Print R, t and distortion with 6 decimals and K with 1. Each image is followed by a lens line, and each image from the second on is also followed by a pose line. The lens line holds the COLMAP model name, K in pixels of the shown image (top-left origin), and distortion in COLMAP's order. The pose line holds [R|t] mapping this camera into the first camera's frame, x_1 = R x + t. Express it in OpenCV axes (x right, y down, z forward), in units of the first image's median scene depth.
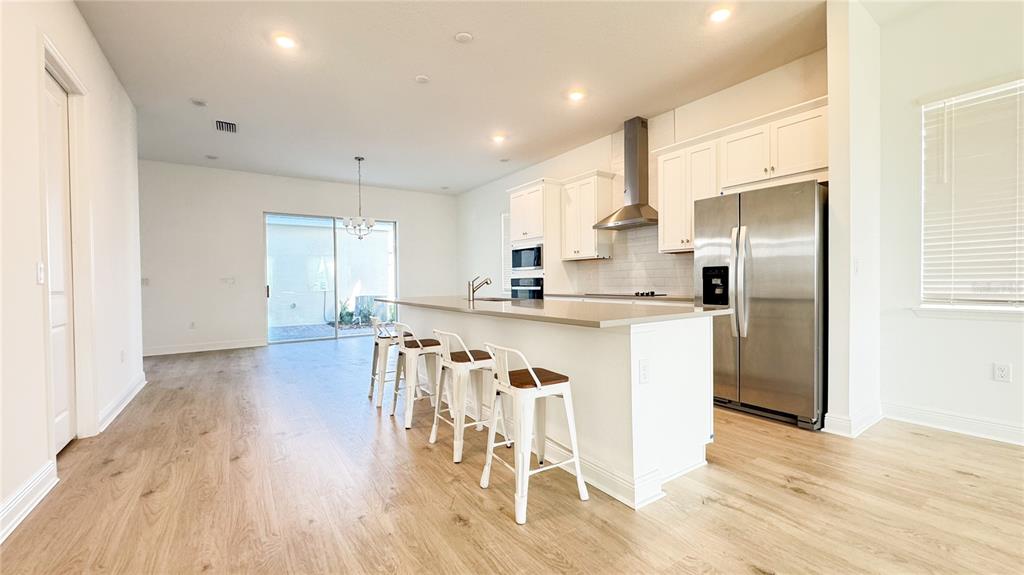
lens RADIAL K [[409.7, 0, 511.3], [0, 409.7, 287.2], [0, 0, 1]] dist [-0.001922, -0.000010]
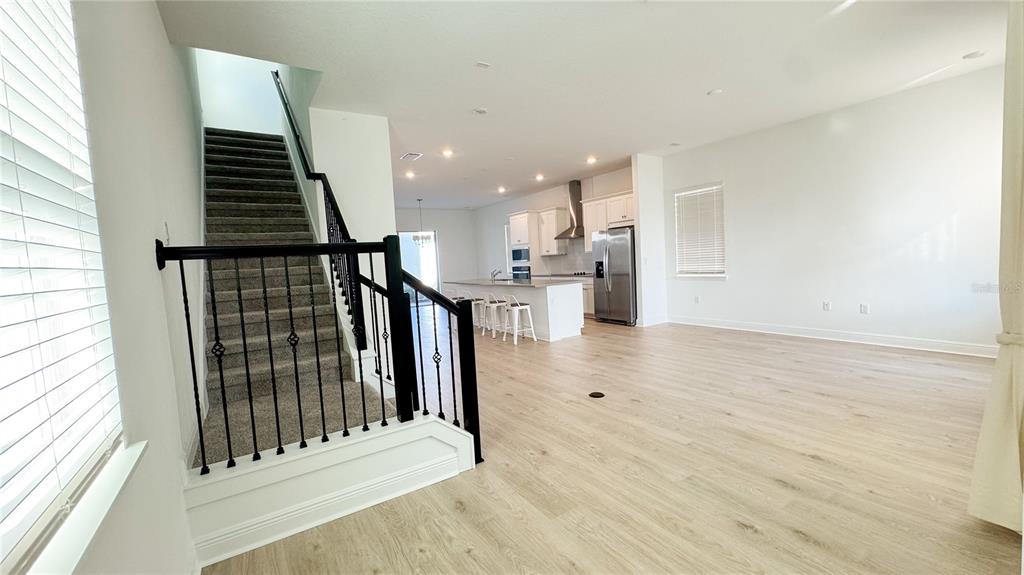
lens RADIAL K [[409.7, 0, 511.3], [0, 409.7, 287.2], [0, 0, 1]] dist [-0.001922, -0.000010]
pose [[0.998963, -0.043110, -0.014649, 0.021652], [0.043831, 0.997628, 0.053076, -0.035278], [0.012326, -0.053663, 0.998483, -0.910199]]
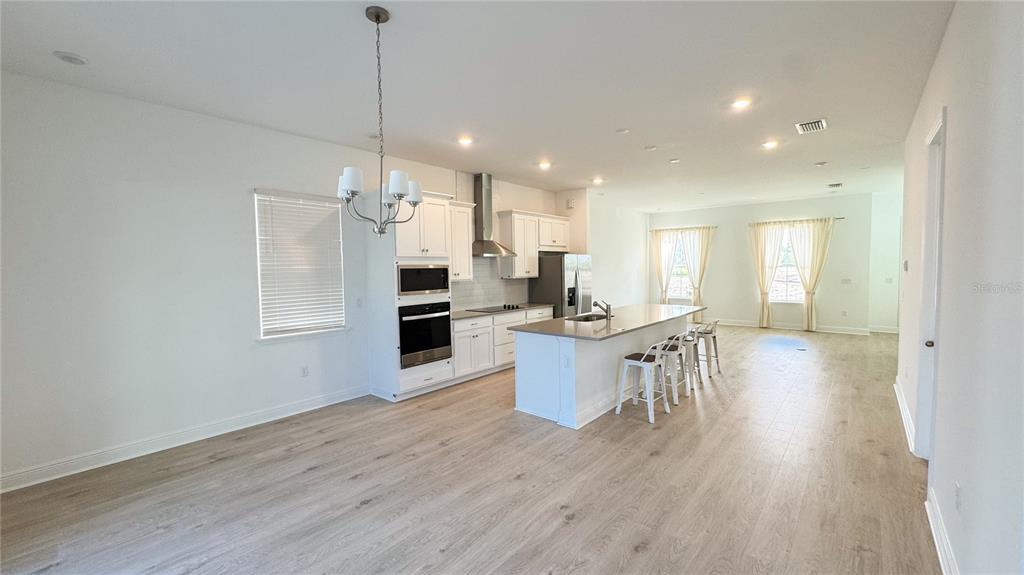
lens RADIAL K [[409.7, 0, 511.3], [0, 409.7, 287.2], [0, 0, 1]] dist [-0.001922, -0.000010]
pose [[-0.263549, -0.036244, 0.963965, -0.992883], [0.032706, 0.998384, 0.046480, -0.109467], [-0.964091, 0.043778, -0.261938, 1.282526]]
